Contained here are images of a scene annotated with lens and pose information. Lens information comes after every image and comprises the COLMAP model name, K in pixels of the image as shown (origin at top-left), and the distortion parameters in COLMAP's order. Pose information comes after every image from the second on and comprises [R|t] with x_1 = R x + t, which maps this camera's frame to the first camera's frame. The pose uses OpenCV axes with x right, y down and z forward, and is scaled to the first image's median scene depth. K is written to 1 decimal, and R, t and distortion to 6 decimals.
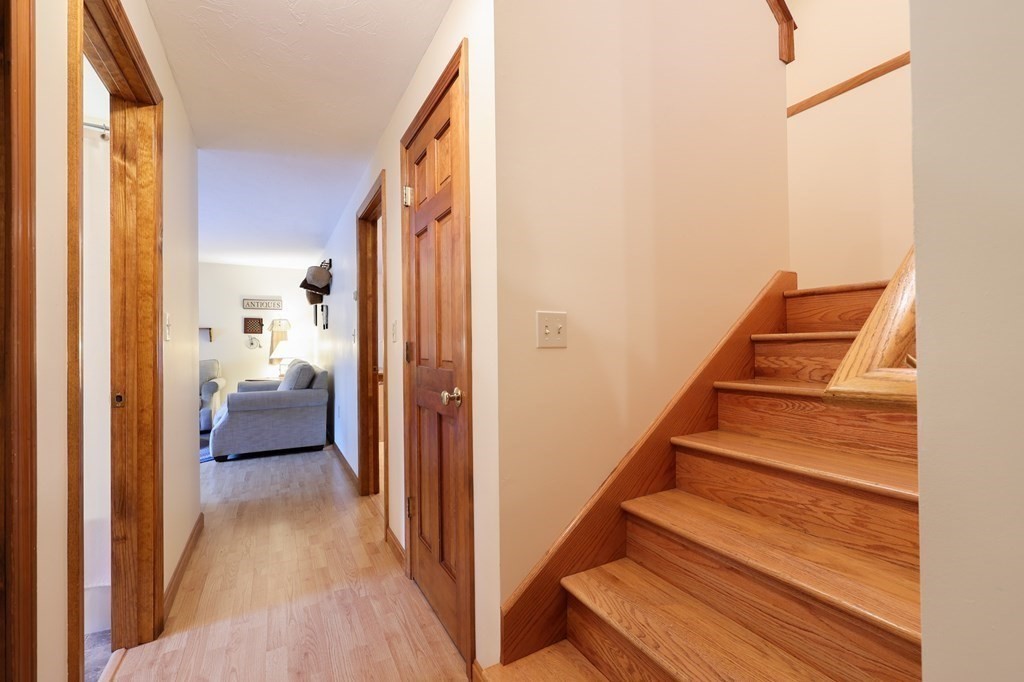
lens RADIAL K [[415.4, 0, 512.0], [0, 415.4, 341.0], [0, 0, 1]] dist [-0.000274, 0.000234]
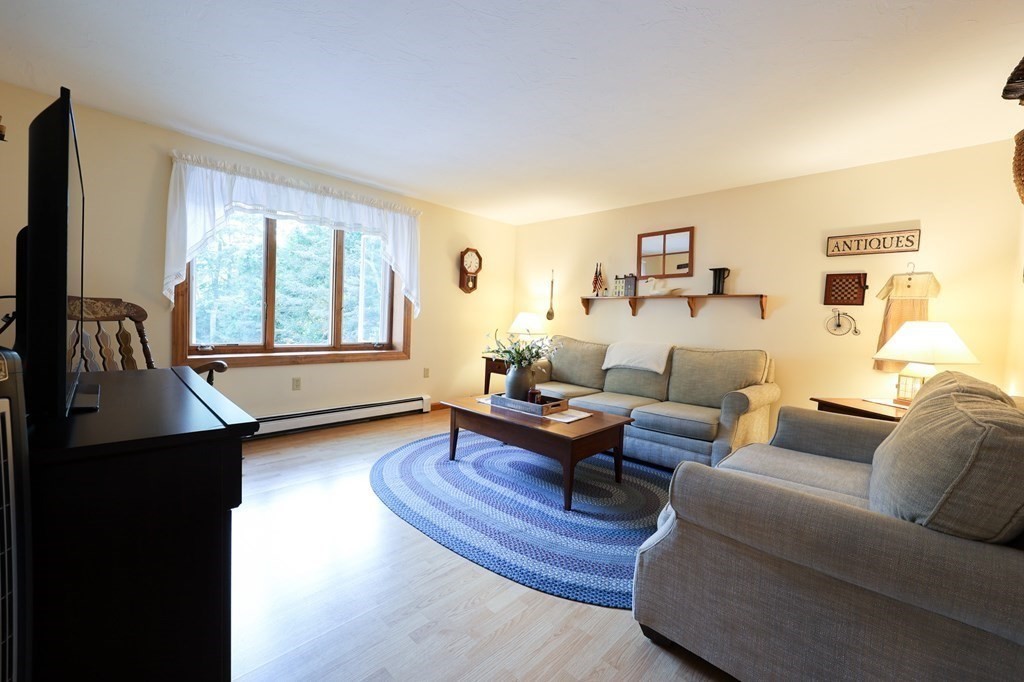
lens RADIAL K [[415.4, 0, 512.0], [0, 415.4, 341.0], [0, 0, 1]] dist [-0.000274, 0.000234]
pose [[0.276691, 0.062974, -0.958893, -0.252425], [-0.035057, 0.997848, 0.055417, 0.011461], [0.960319, 0.018283, 0.278303, 0.480065]]
